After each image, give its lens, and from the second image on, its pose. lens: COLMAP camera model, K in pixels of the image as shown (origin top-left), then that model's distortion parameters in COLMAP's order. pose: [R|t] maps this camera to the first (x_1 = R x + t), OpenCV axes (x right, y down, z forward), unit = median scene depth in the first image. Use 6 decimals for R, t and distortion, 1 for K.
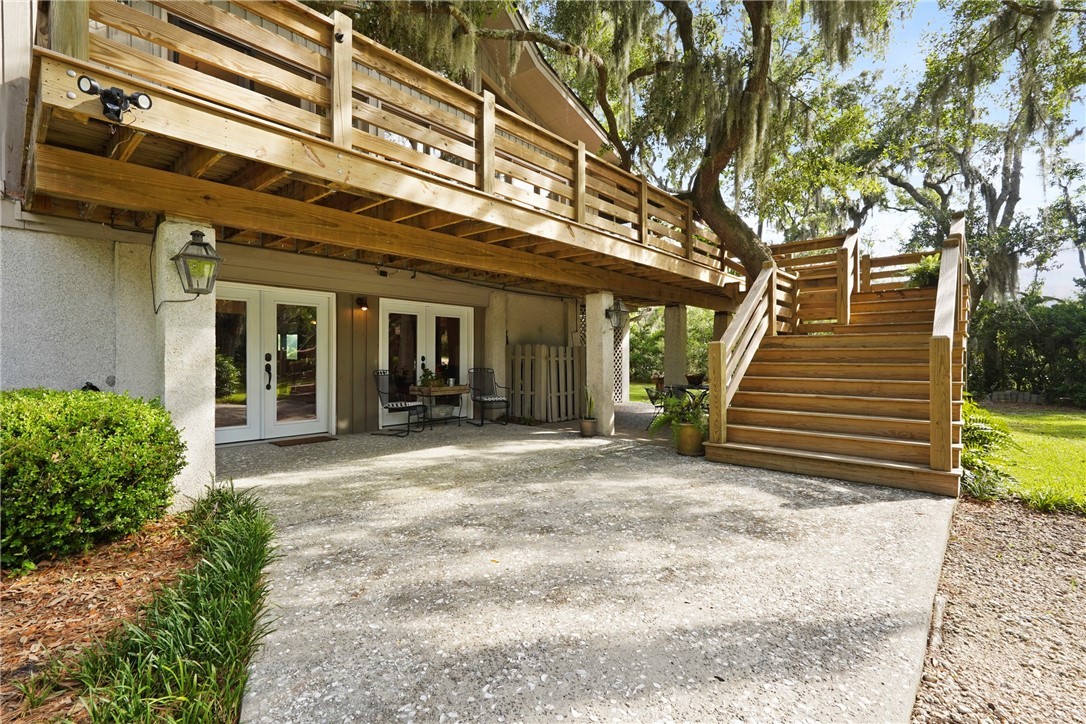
lens RADIAL K [[489.5, 0, 541.6], [0, 489.5, 359.2], [0, 0, 1]] dist [-0.000804, 0.001491]
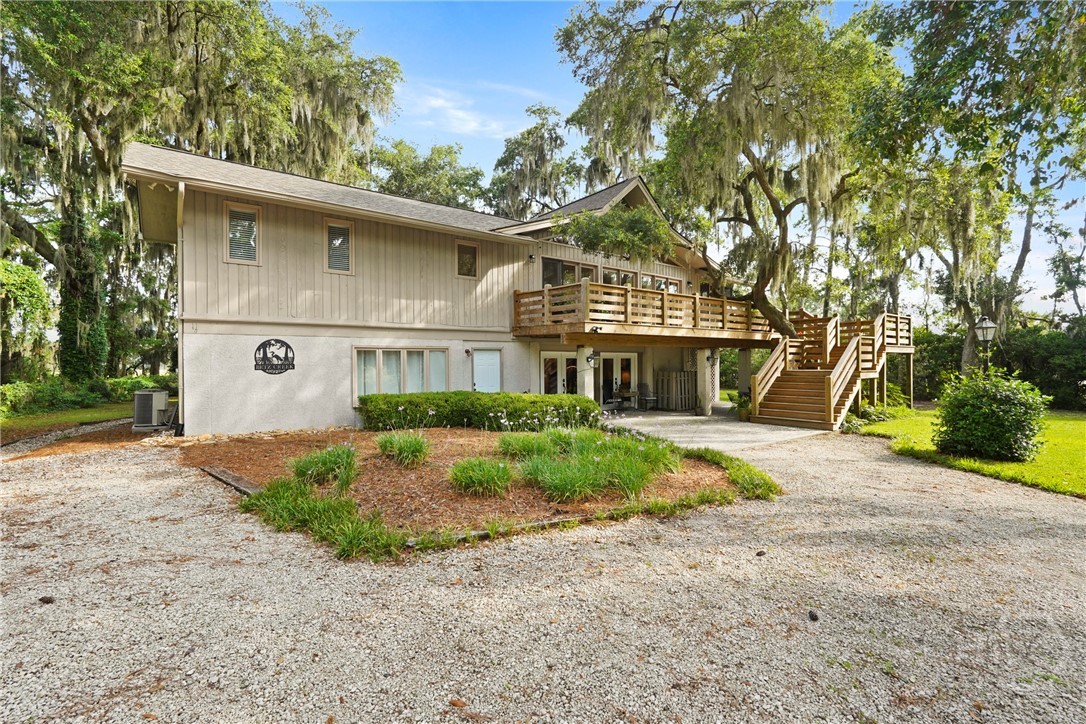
lens RADIAL K [[489.5, 0, 543.9], [0, 489.5, 364.1], [0, 0, 1]] dist [-0.000804, 0.001491]
pose [[0.985814, -0.005968, -0.167737, -0.205648], [0.006568, 0.999974, 0.003021, -0.078162], [0.167715, -0.004080, 0.985827, -1.191647]]
